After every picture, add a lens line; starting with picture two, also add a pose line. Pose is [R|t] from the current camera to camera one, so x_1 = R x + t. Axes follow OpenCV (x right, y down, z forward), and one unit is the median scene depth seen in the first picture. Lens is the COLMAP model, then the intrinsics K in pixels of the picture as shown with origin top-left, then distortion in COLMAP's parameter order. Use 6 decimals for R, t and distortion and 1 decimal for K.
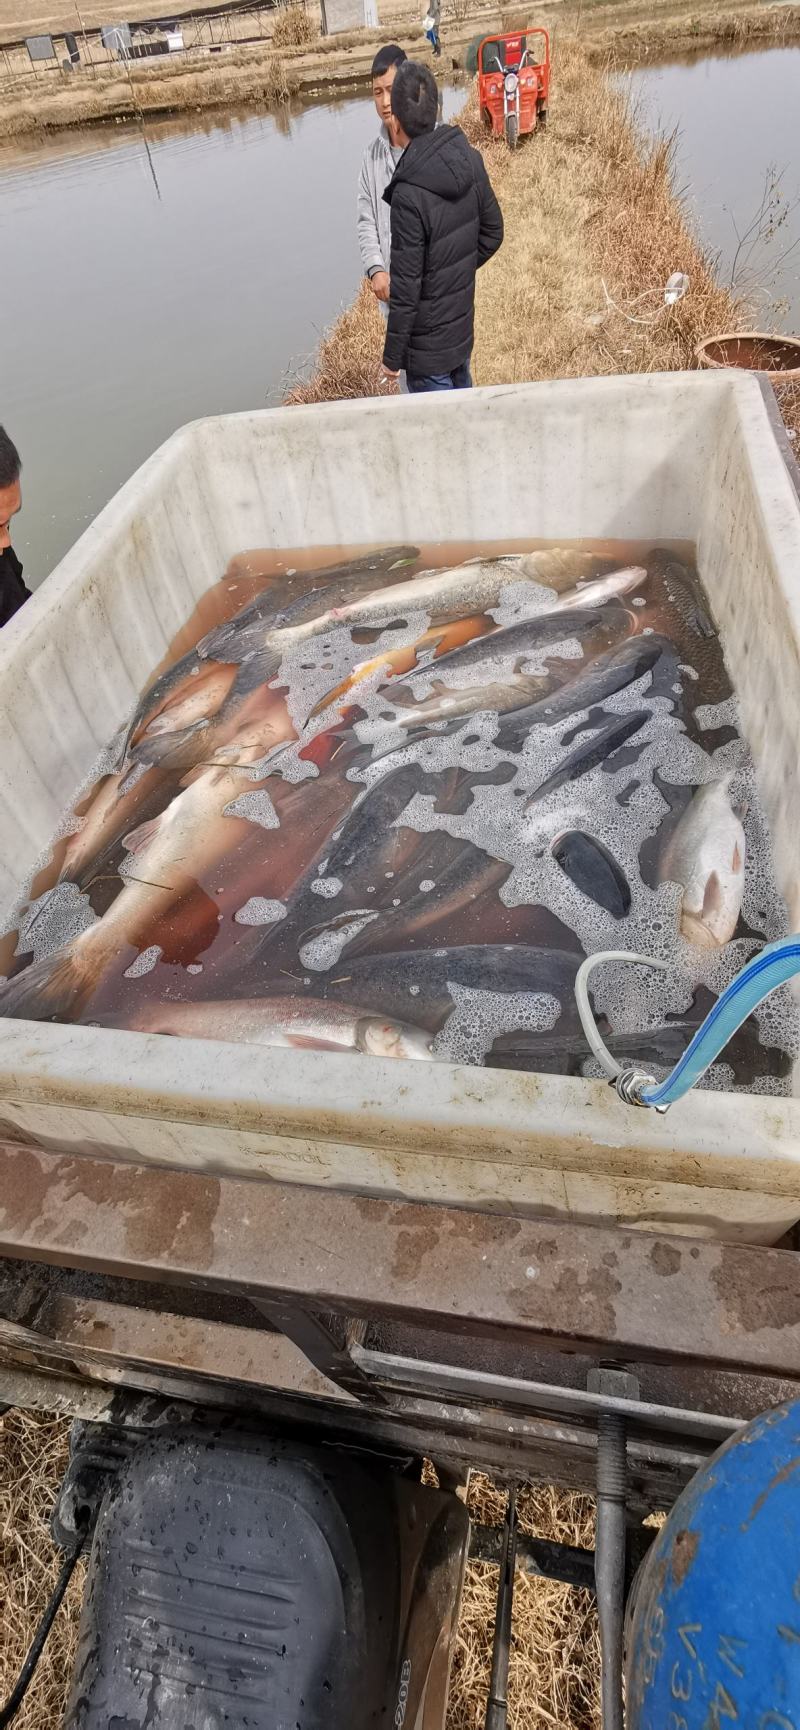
lens RADIAL K [[809.2, 0, 397.8], [0, 809.2, 844.1], [0, 0, 1]] dist [-0.003978, 0.006782]
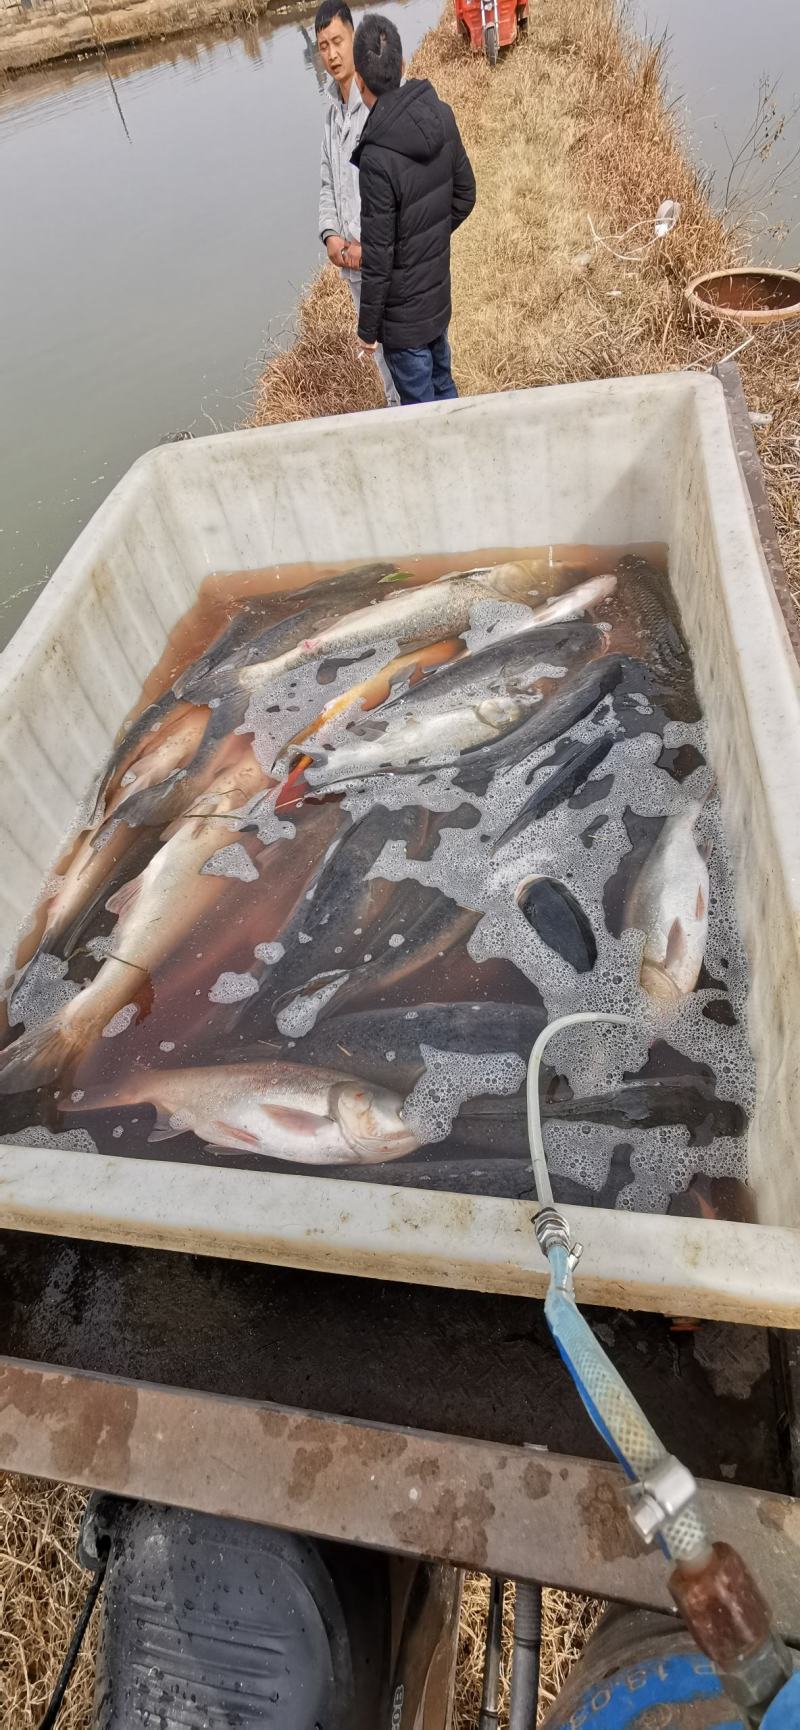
lens RADIAL K [[809.2, 0, 397.8], [0, 809.2, 844.1], [0, 0, 1]] dist [-0.003978, 0.006782]
pose [[0.998344, -0.051739, -0.025132, 0.059758], [0.053149, 0.996836, 0.059112, -0.111346], [0.021994, -0.060349, 0.997935, -0.007647]]
